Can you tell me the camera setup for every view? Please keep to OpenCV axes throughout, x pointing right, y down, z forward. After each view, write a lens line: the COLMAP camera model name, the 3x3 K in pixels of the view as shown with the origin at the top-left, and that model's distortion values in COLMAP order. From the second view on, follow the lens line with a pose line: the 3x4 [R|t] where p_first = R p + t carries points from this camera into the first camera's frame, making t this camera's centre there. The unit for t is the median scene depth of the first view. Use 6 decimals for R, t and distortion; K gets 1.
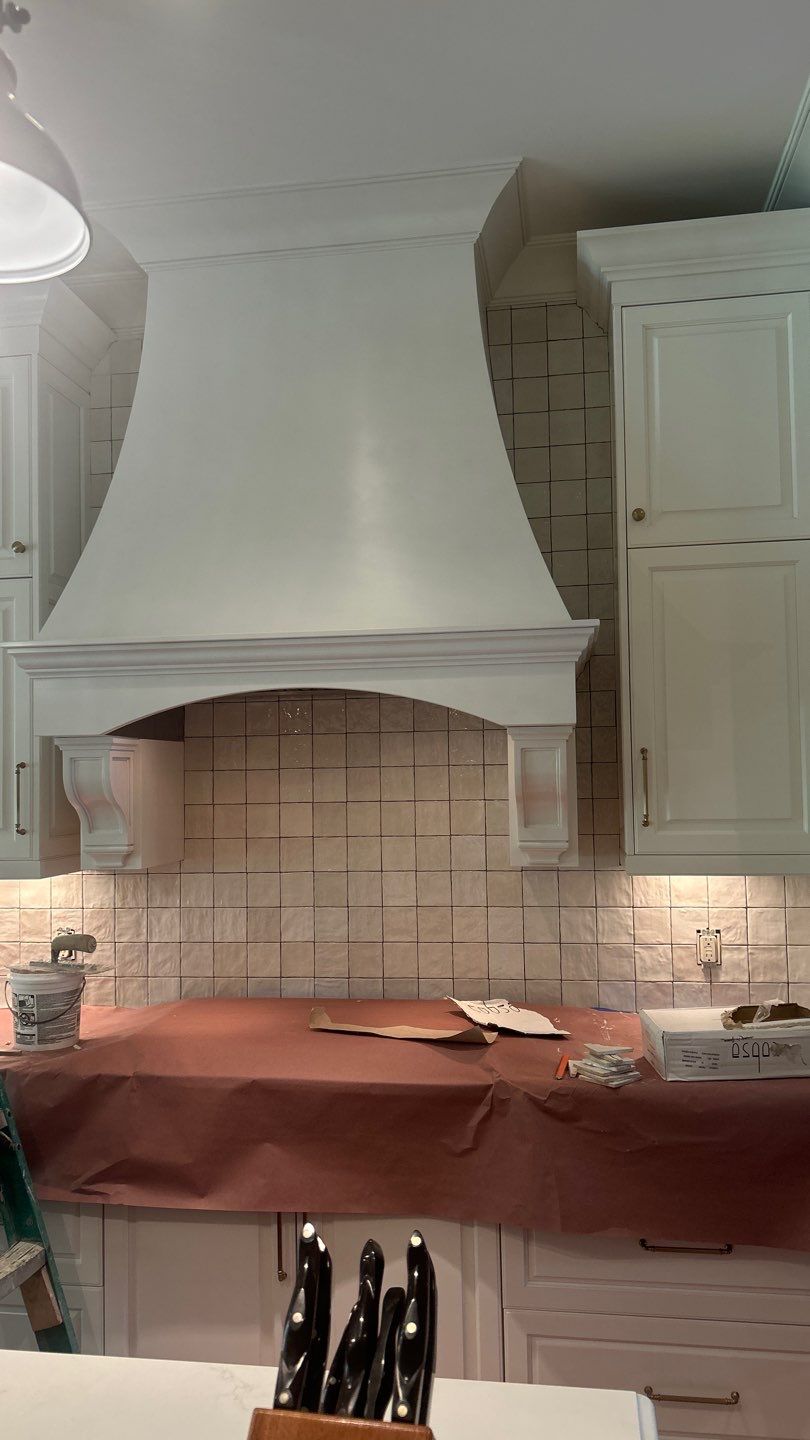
lens RADIAL K [[1092.4, 0, 407.0], [0, 1092.4, 723.0], [0, 0, 1]] dist [0.065072, -0.071783]
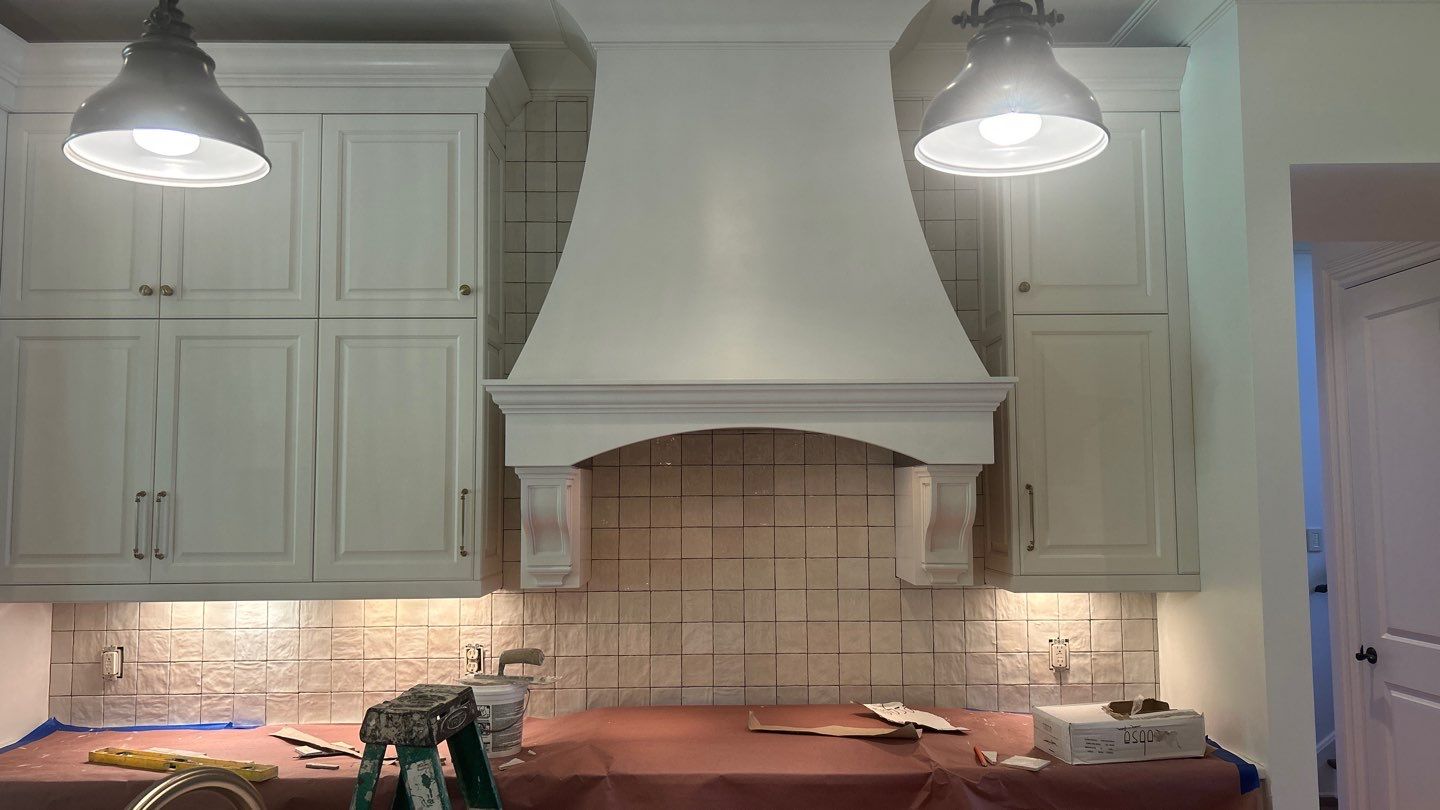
lens RADIAL K [[1092.4, 0, 733.6], [0, 1092.4, 408.6], [0, 0, 1]] dist [0.065072, -0.071783]
pose [[0.985737, 0.023995, 0.166574, -0.290360], [-0.018898, 0.999306, -0.032114, -0.014177], [-0.167229, 0.028508, 0.985506, -0.112642]]
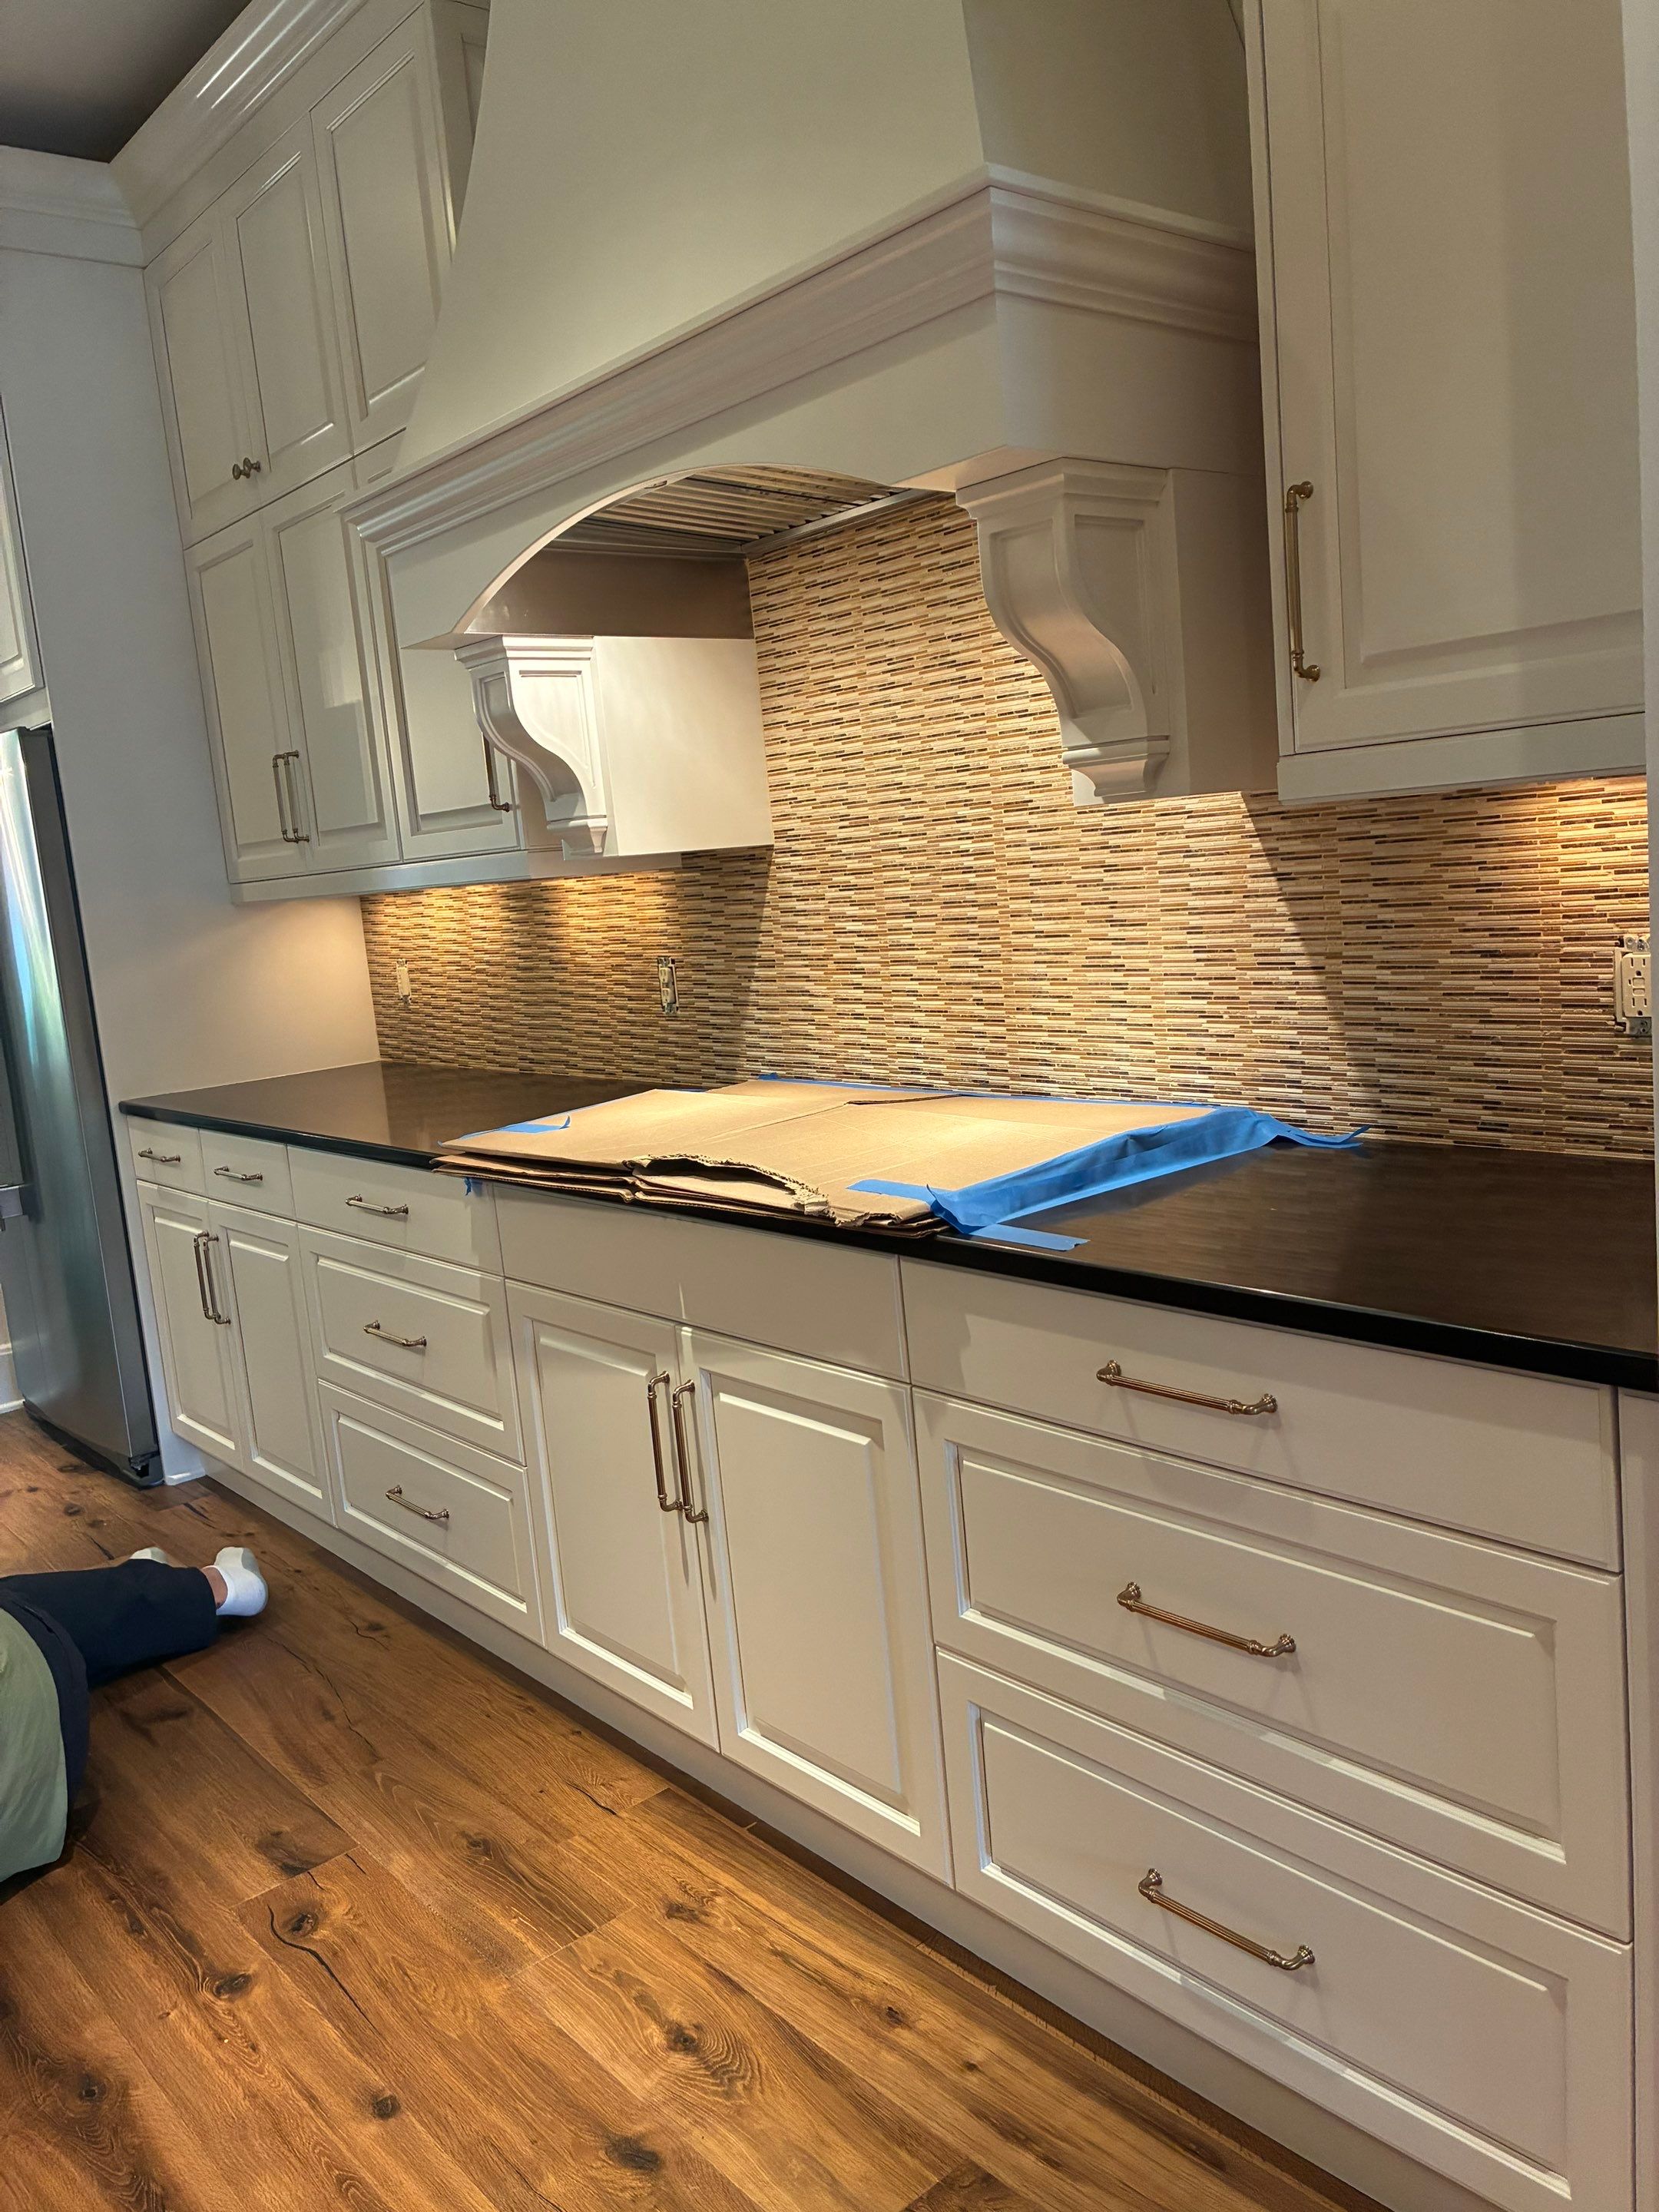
lens RADIAL K [[1666.7, 0, 850.7], [0, 1666.7, 1077.2], [0, 0, 1]] dist [0.045242, -0.055860]
pose [[0.761850, 0.035638, -0.646772, 0.486169], [0.106585, 0.977978, 0.179438, 0.105598], [0.638924, -0.205641, 0.741275, 0.385713]]
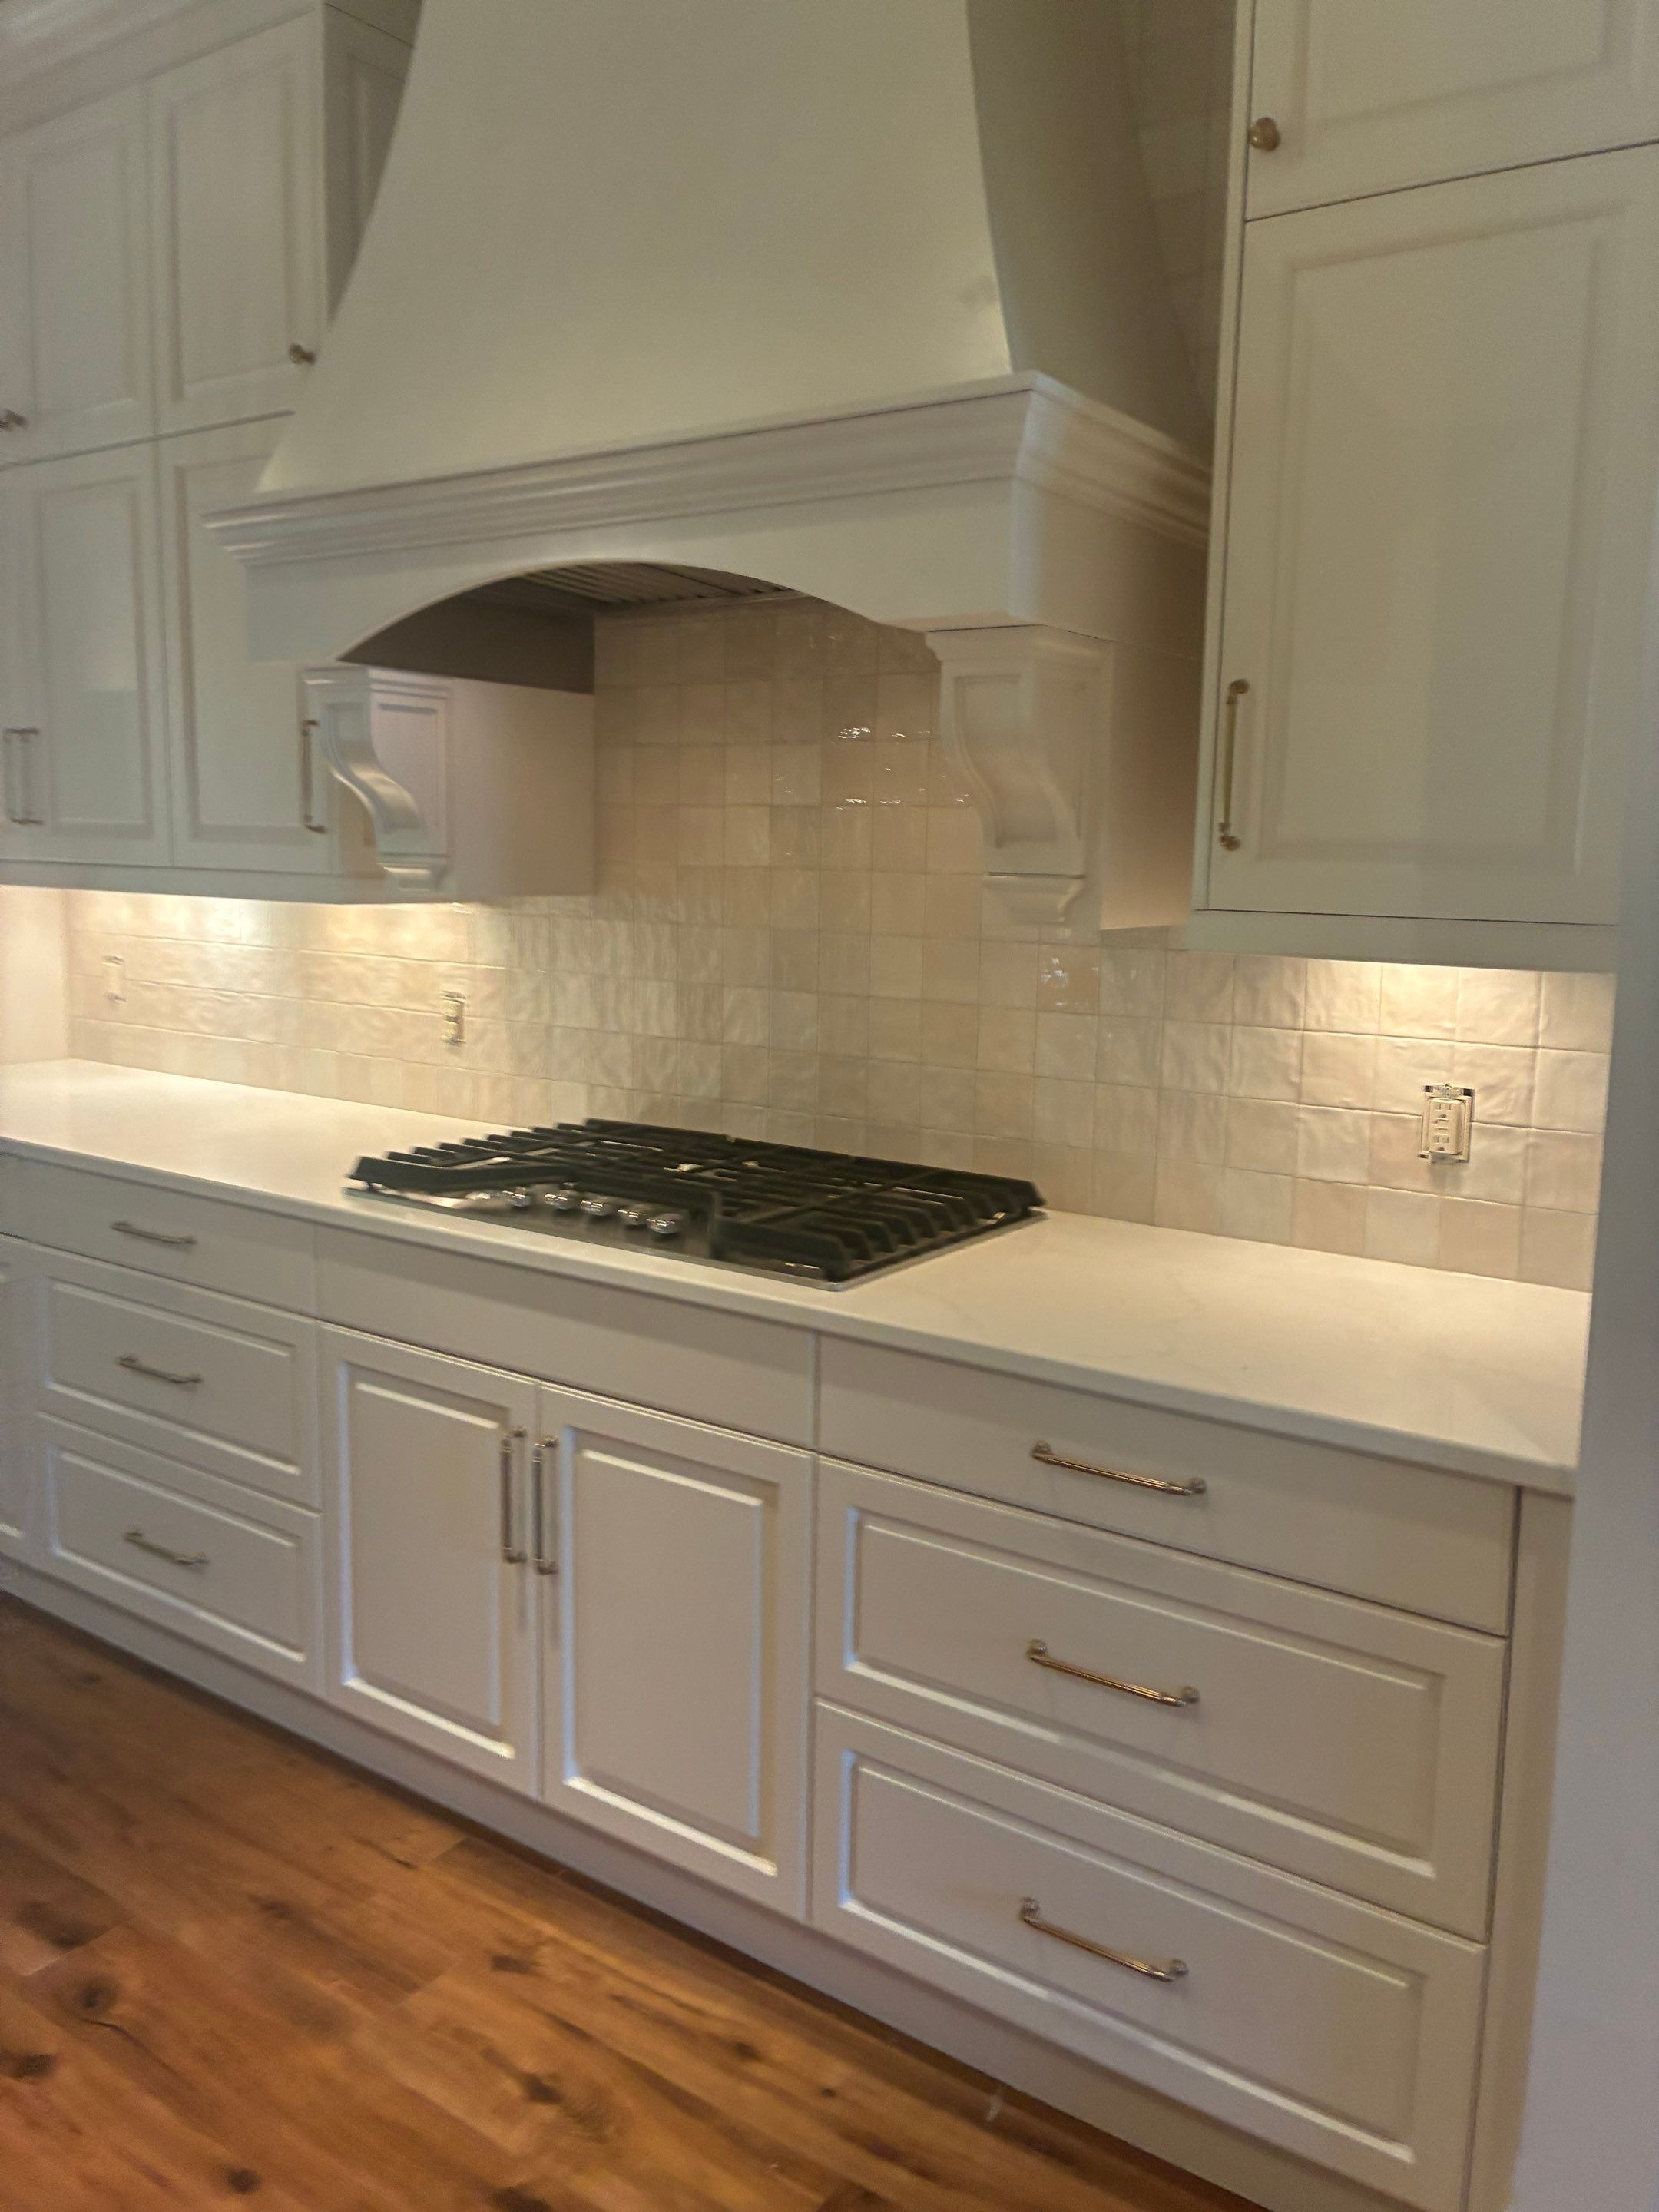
lens RADIAL K [[1666.7, 0, 856.0], [0, 1666.7, 1070.6], [0, 0, 1]] dist [0.045242, -0.055860]
pose [[0.901447, 0.093554, -0.422660, 0.376896], [-0.017086, 0.983297, 0.181206, 0.058745], [0.432552, -0.156126, 0.887988, 0.269421]]
